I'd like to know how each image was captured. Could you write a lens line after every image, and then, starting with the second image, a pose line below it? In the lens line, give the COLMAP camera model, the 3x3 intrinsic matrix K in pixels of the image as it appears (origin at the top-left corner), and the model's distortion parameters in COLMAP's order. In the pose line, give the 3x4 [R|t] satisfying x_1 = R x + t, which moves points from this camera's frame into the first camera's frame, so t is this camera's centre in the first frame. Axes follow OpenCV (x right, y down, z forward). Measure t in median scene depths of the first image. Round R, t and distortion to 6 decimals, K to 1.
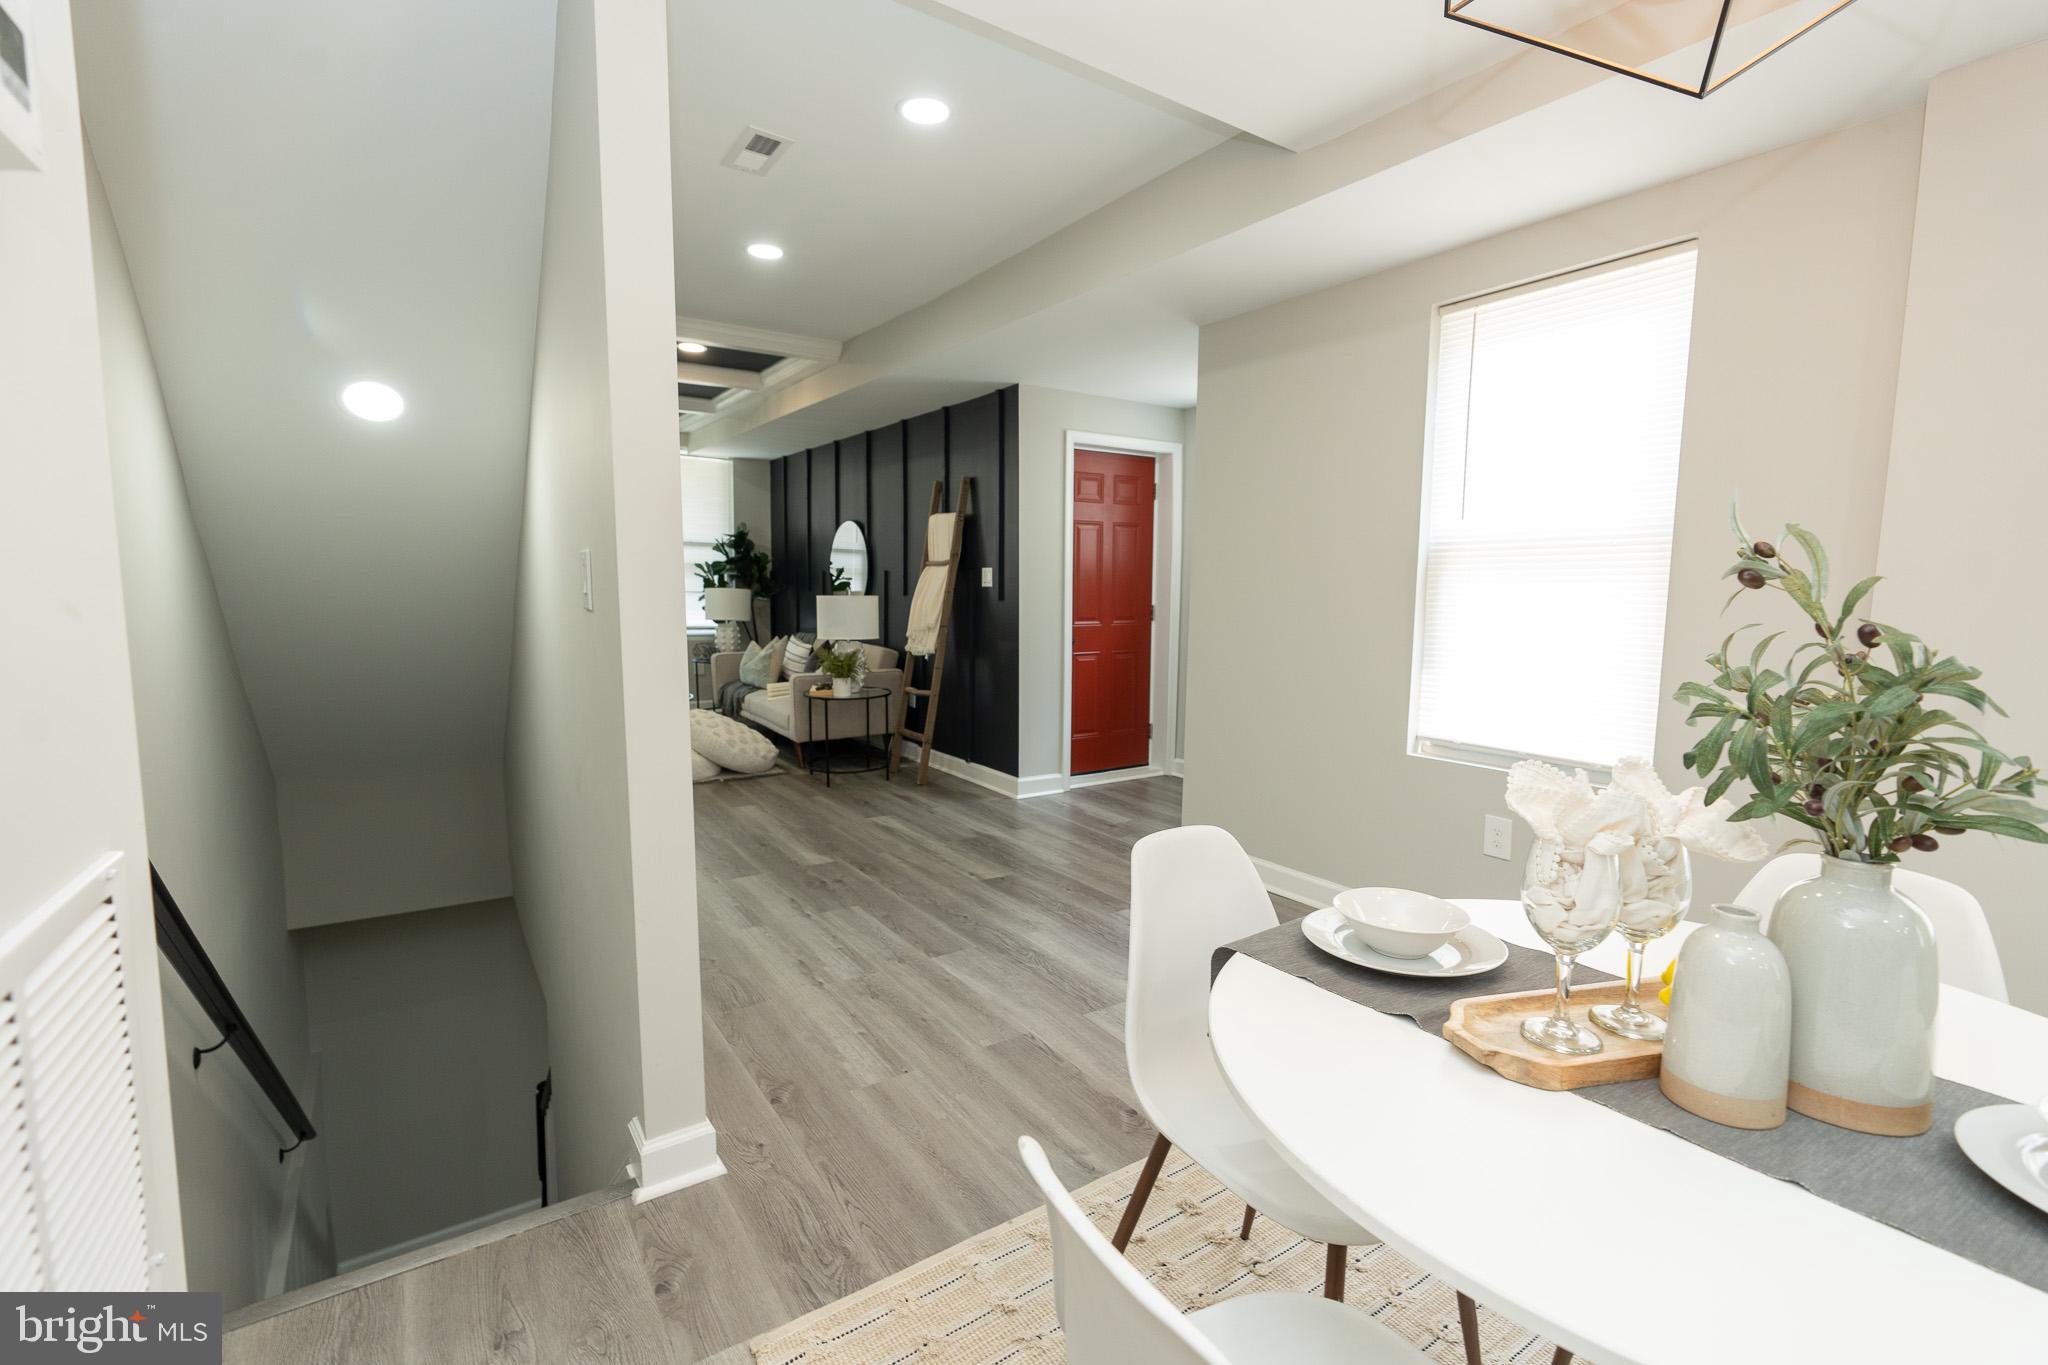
lens RADIAL K [[912.5, 0, 1034.7], [0, 912.5, 677.7], [0, 0, 1]] dist [-0.008677, 0.004178]
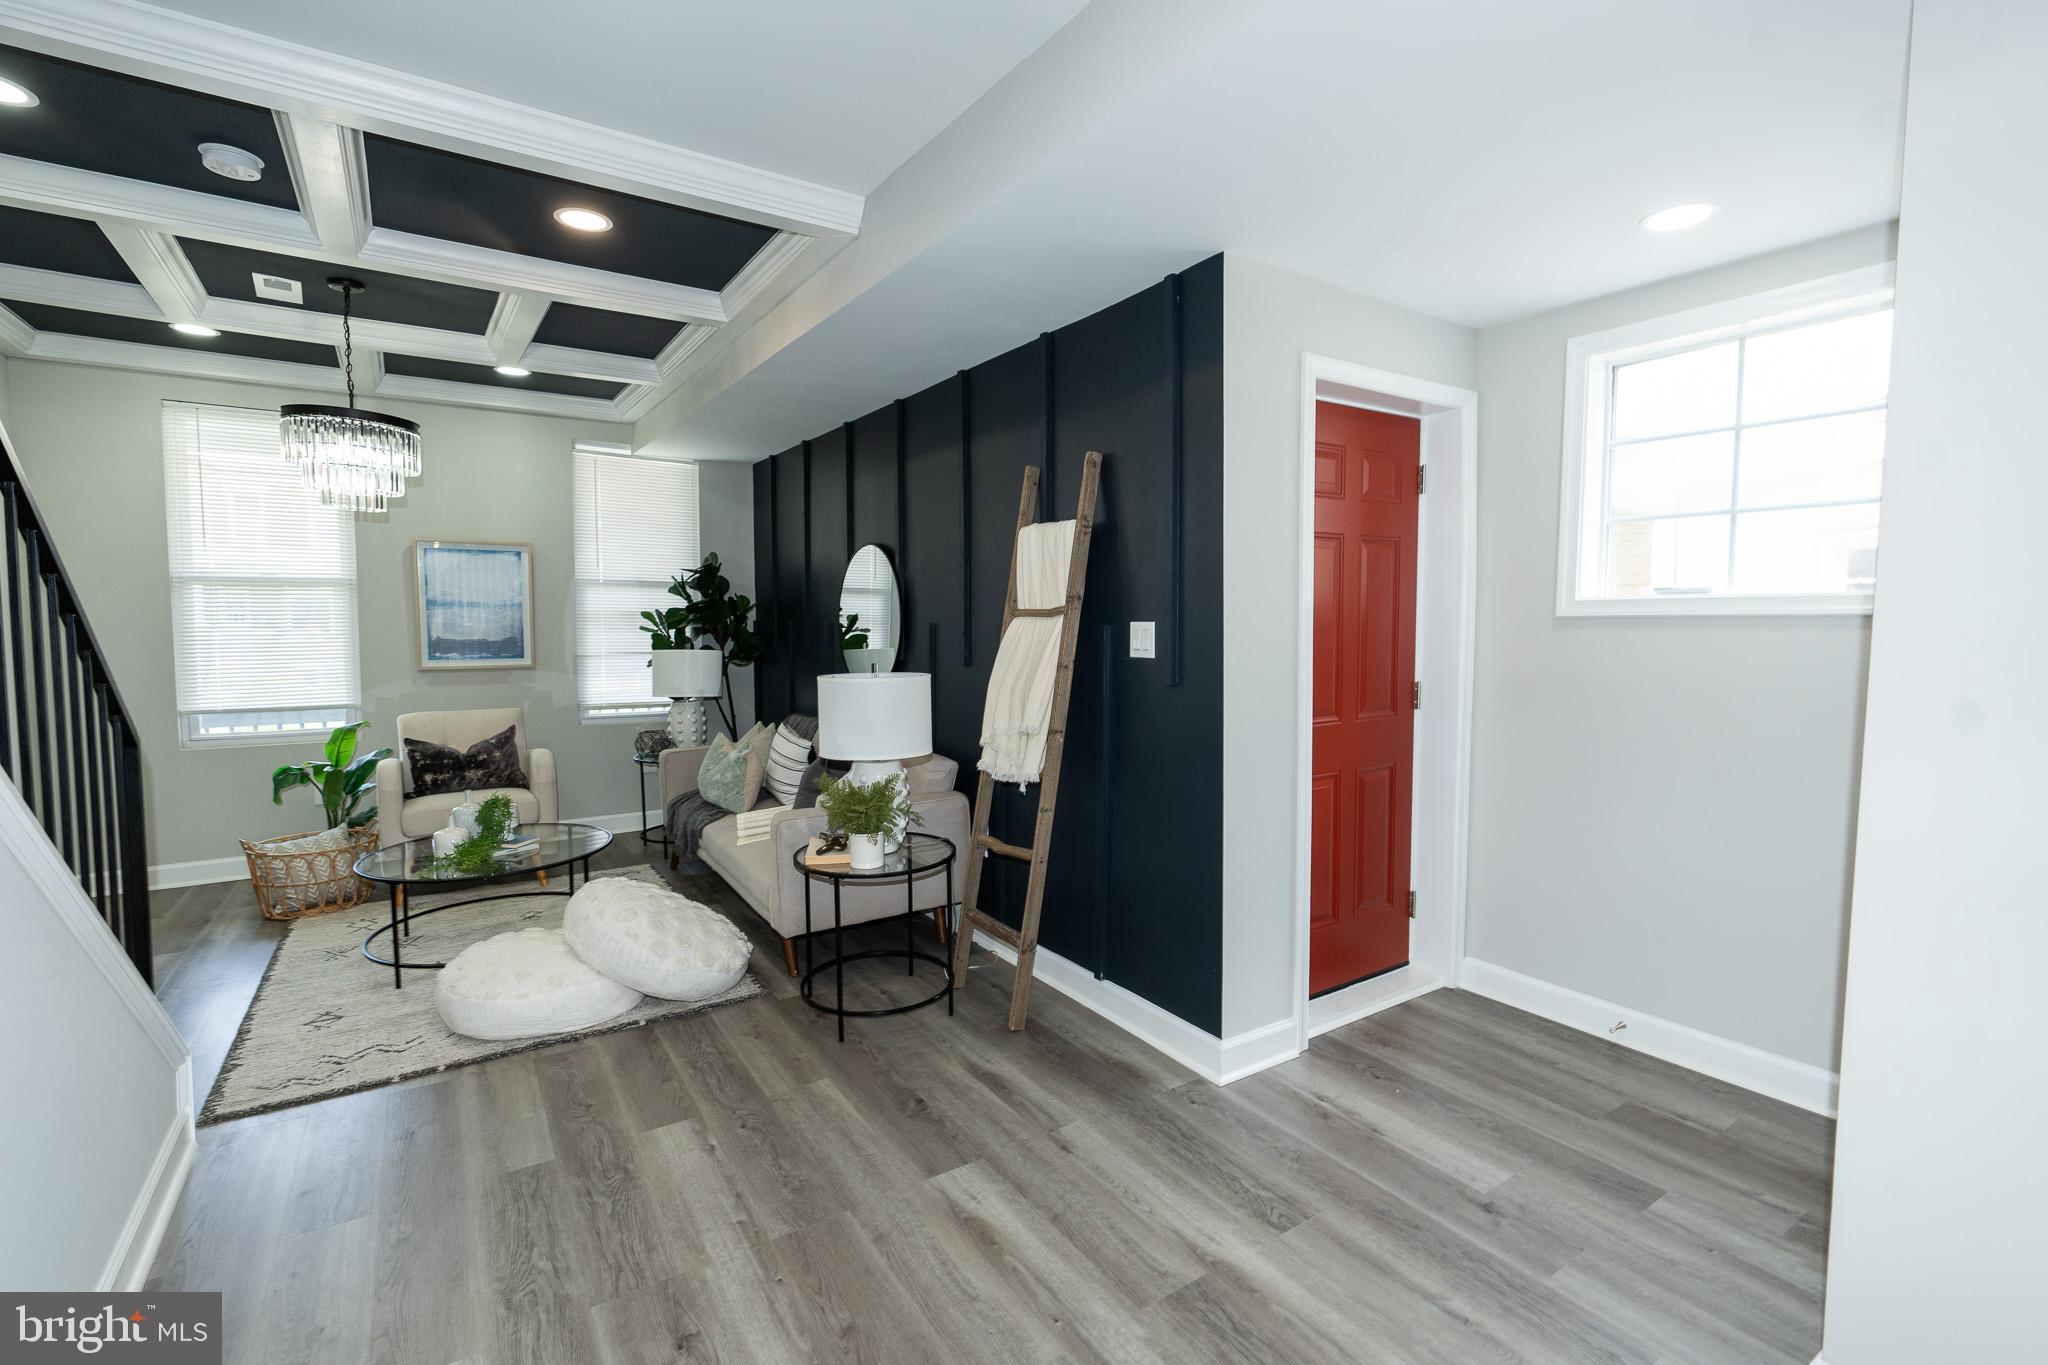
lens RADIAL K [[912.5, 0, 1044.8], [0, 912.5, 681.2], [0, 0, 1]] dist [-0.008677, 0.004178]
pose [[0.999900, -0.013618, 0.003809, -0.103194], [0.013743, 0.999293, -0.034982, -0.063947], [-0.003330, 0.035031, 0.999381, 0.445195]]
